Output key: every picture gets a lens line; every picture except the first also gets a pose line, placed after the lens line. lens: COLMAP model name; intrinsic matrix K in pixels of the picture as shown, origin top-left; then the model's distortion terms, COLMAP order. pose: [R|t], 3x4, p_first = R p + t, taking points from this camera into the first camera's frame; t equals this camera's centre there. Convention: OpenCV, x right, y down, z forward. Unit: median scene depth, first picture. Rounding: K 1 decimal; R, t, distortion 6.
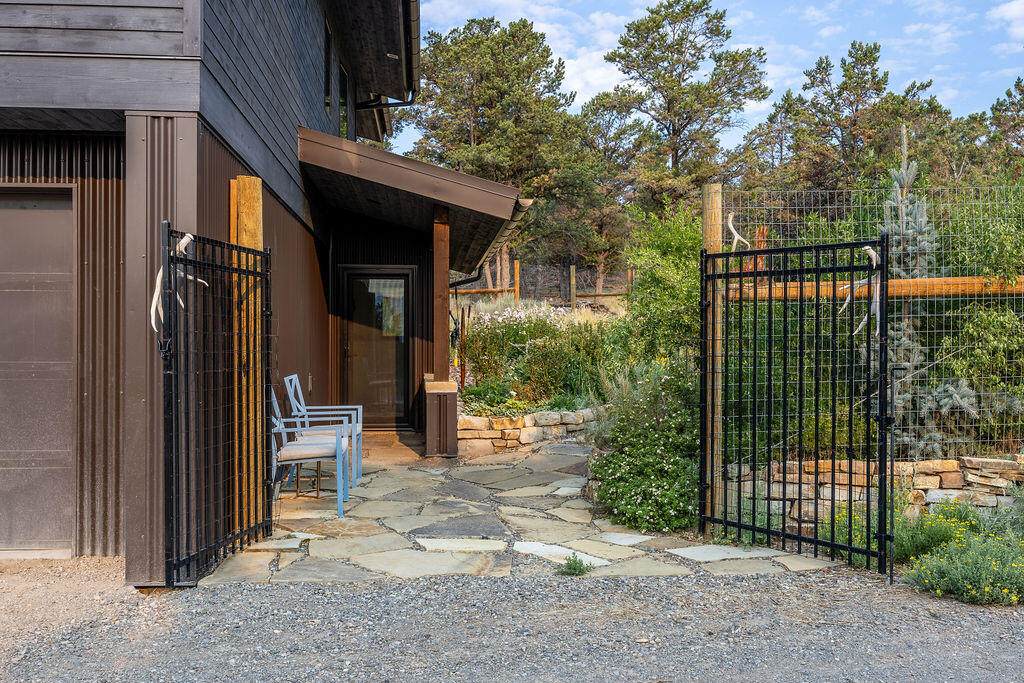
lens RADIAL K [[1067.7, 0, 516.5], [0, 1067.7, 345.1], [0, 0, 1]] dist [-0.008127, 0.000000]
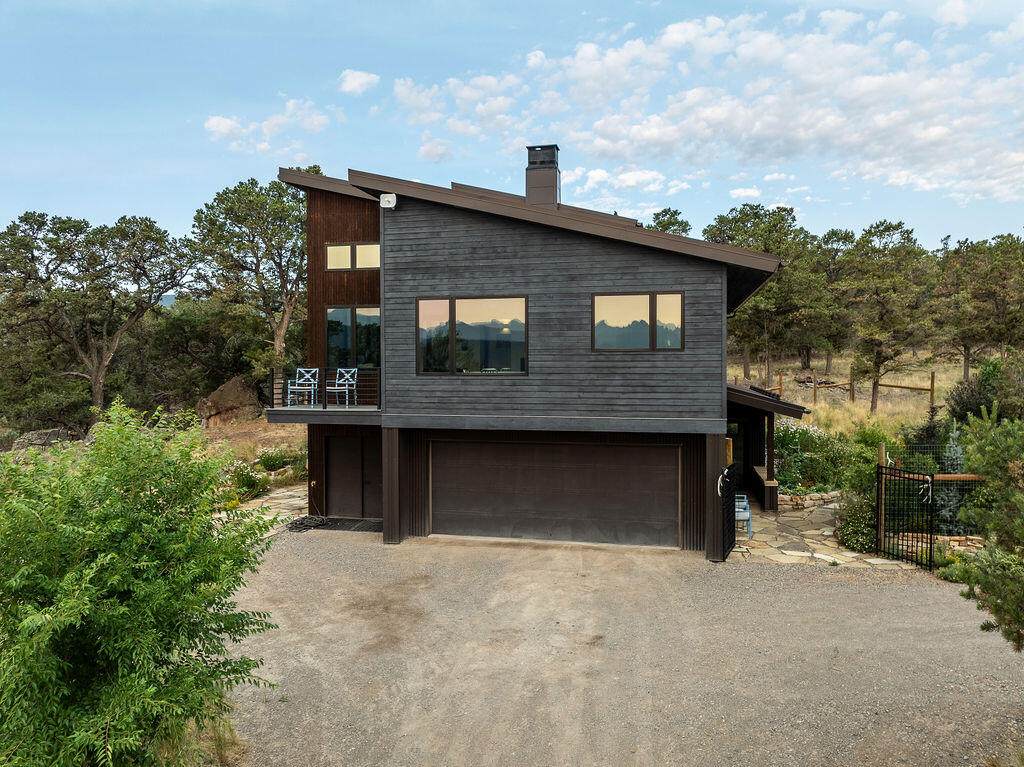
lens RADIAL K [[774.4, 0, 508.1], [0, 774.4, 379.3], [0, 0, 1]] dist [-0.054549, 0.024676]
pose [[0.951074, 0.004803, -0.308926, -0.164263], [-0.002715, 0.999970, 0.007189, -0.350354], [0.308951, -0.005999, 0.951059, -1.461083]]
